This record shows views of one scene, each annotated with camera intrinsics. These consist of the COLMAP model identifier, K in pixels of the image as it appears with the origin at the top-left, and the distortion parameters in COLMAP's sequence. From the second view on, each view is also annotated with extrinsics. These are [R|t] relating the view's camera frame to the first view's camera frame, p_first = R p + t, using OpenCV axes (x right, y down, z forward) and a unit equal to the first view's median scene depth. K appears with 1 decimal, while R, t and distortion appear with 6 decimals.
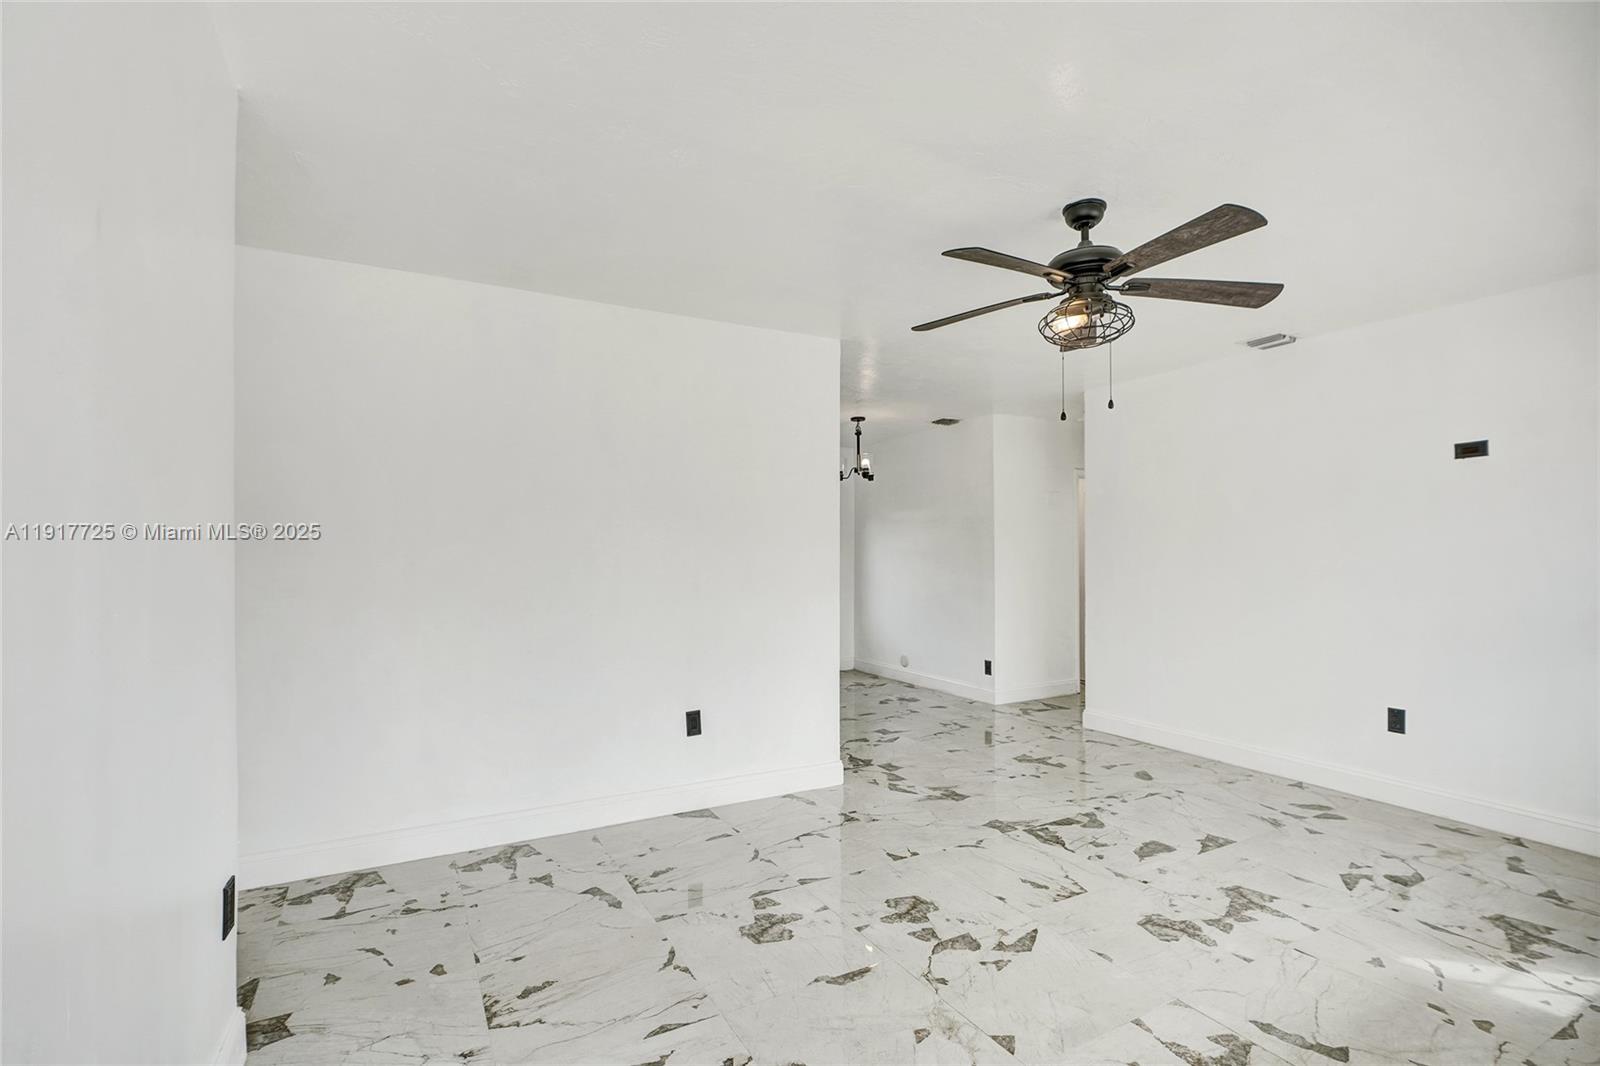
lens RADIAL K [[717.7, 0, 802.3], [0, 717.7, 556.5], [0, 0, 1]] dist [-0.014839, 0.007488]
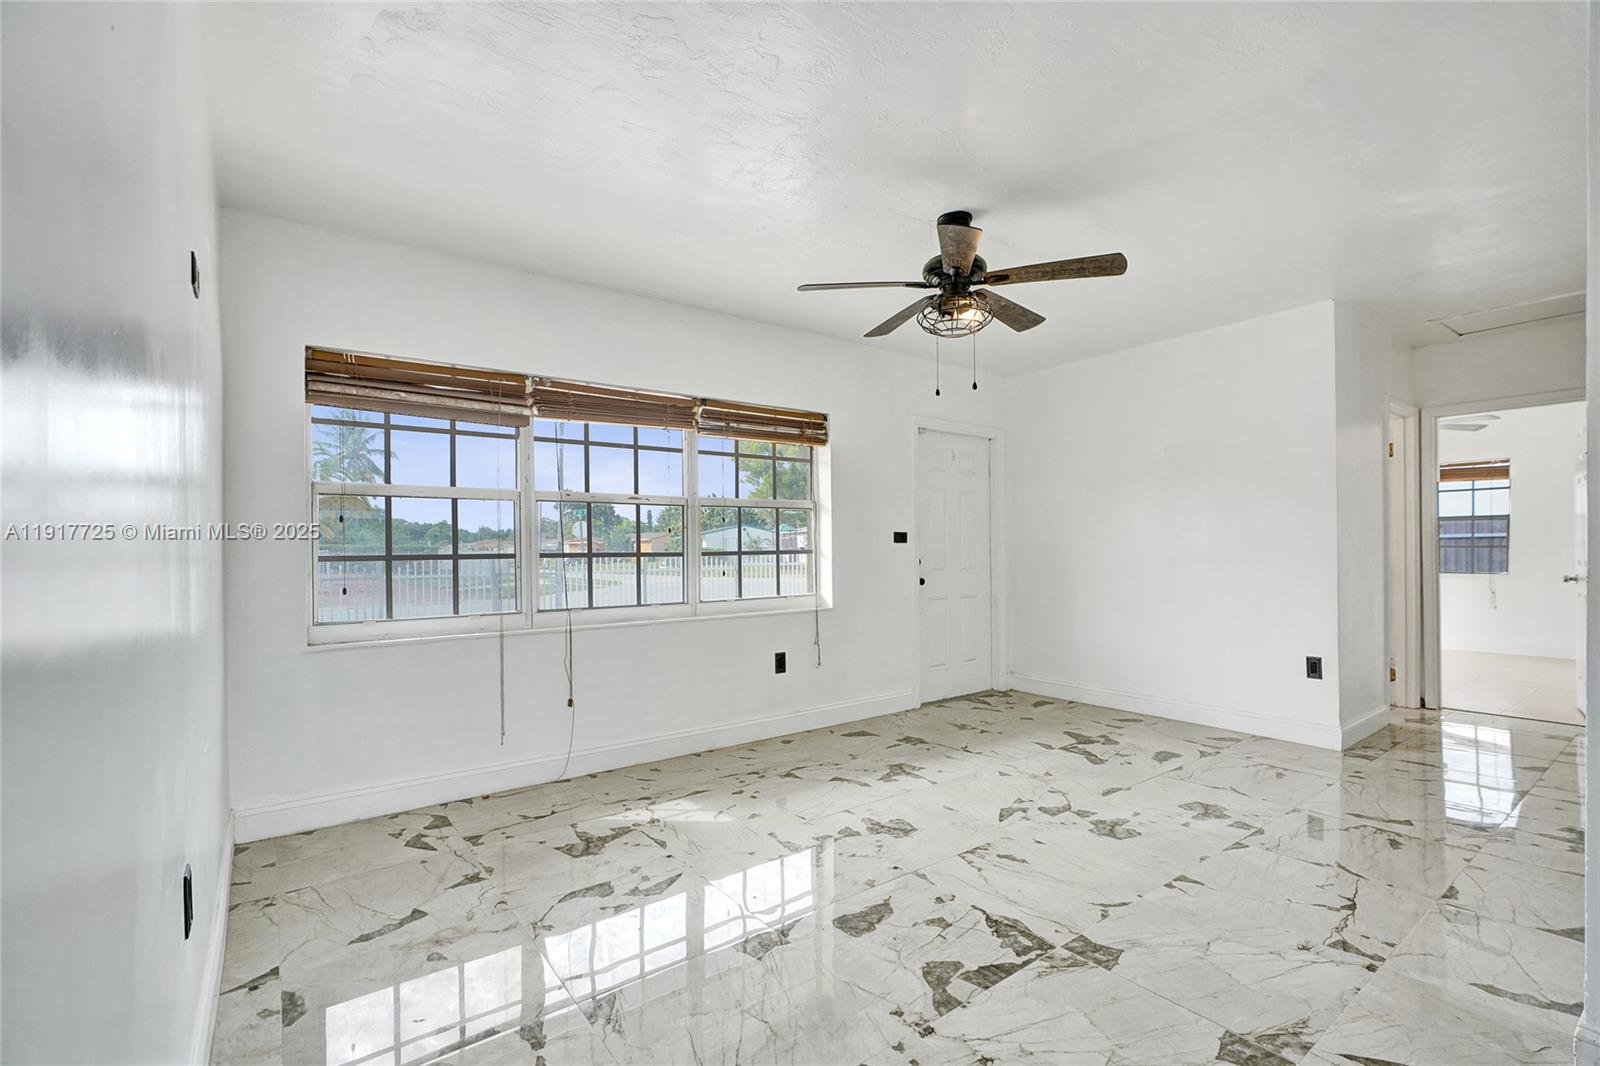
lens RADIAL K [[719.3, 0, 799.1], [0, 719.3, 538.2], [0, 0, 1]] dist [-0.018789, 0.007976]
pose [[-0.990265, 0.007100, -0.139017, 0.639781], [0.008928, 0.999882, -0.012531, 0.044360], [0.138912, -0.013650, -0.990211, 1.665548]]
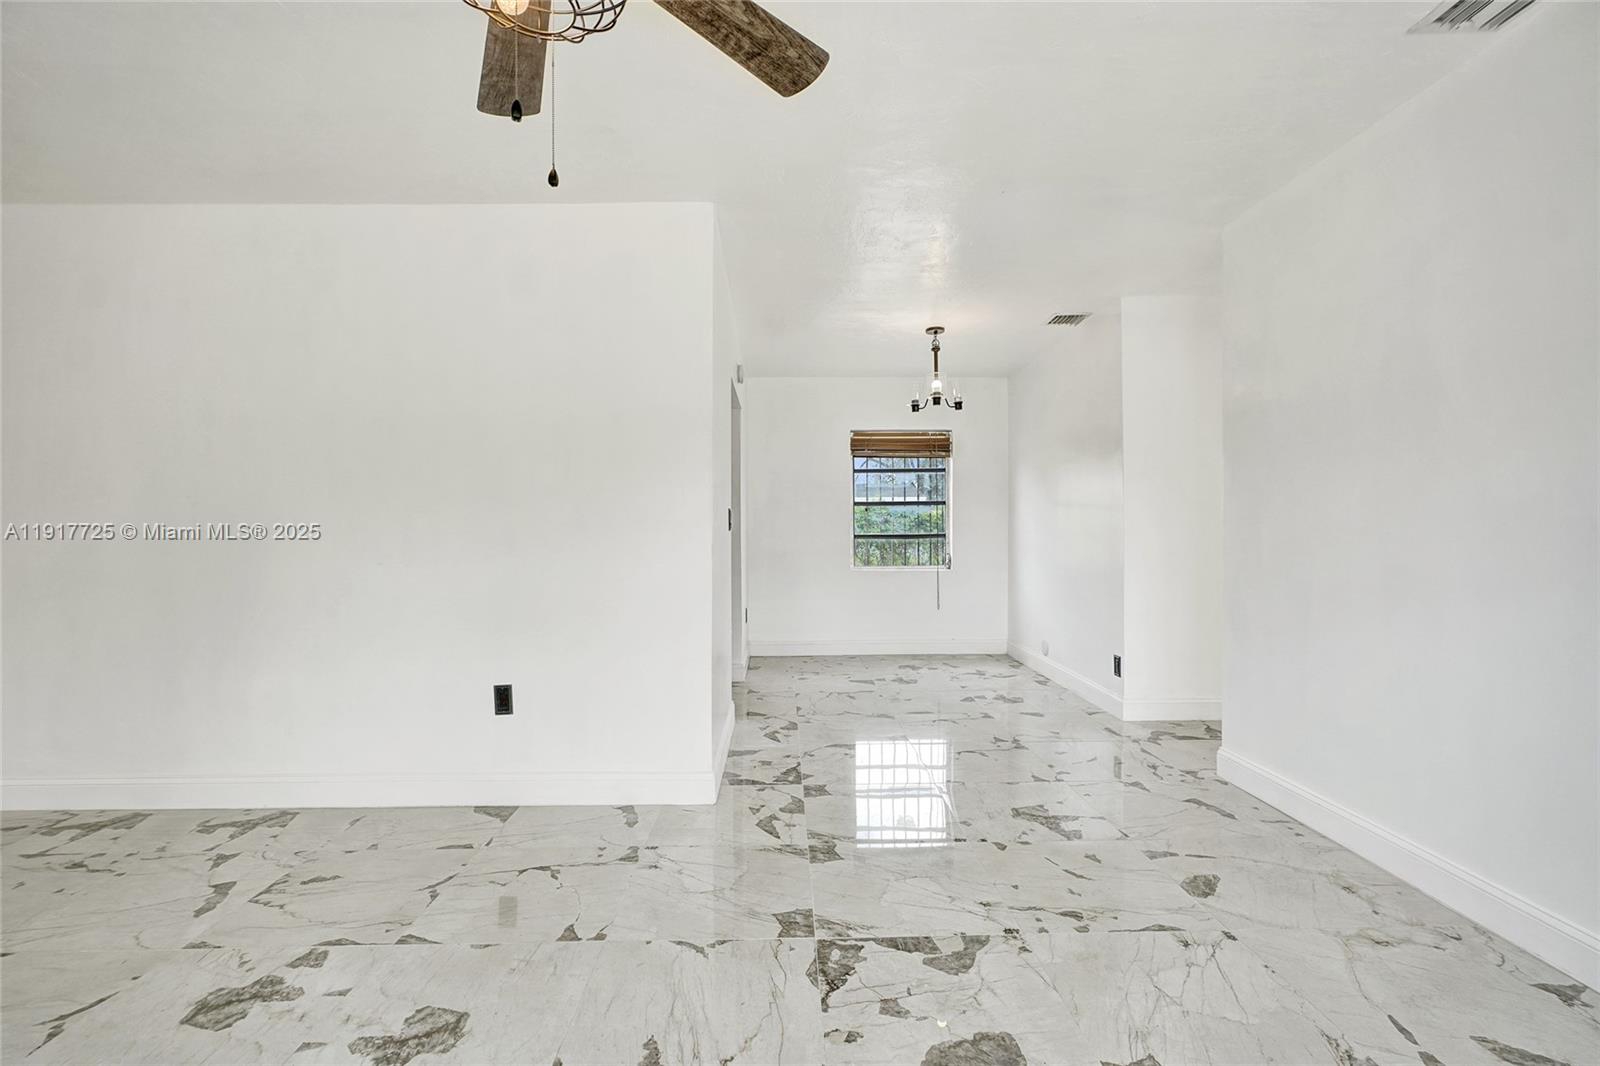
lens RADIAL K [[710.1, 0, 800.0], [0, 710.1, 533.0], [0, 0, 1]] dist [-0.009956, 0.005034]
pose [[0.887580, 0.001726, -0.460650, 0.598992], [0.002373, 0.999963, 0.008318, 0.040255], [0.460648, -0.008476, 0.887543, 0.498974]]
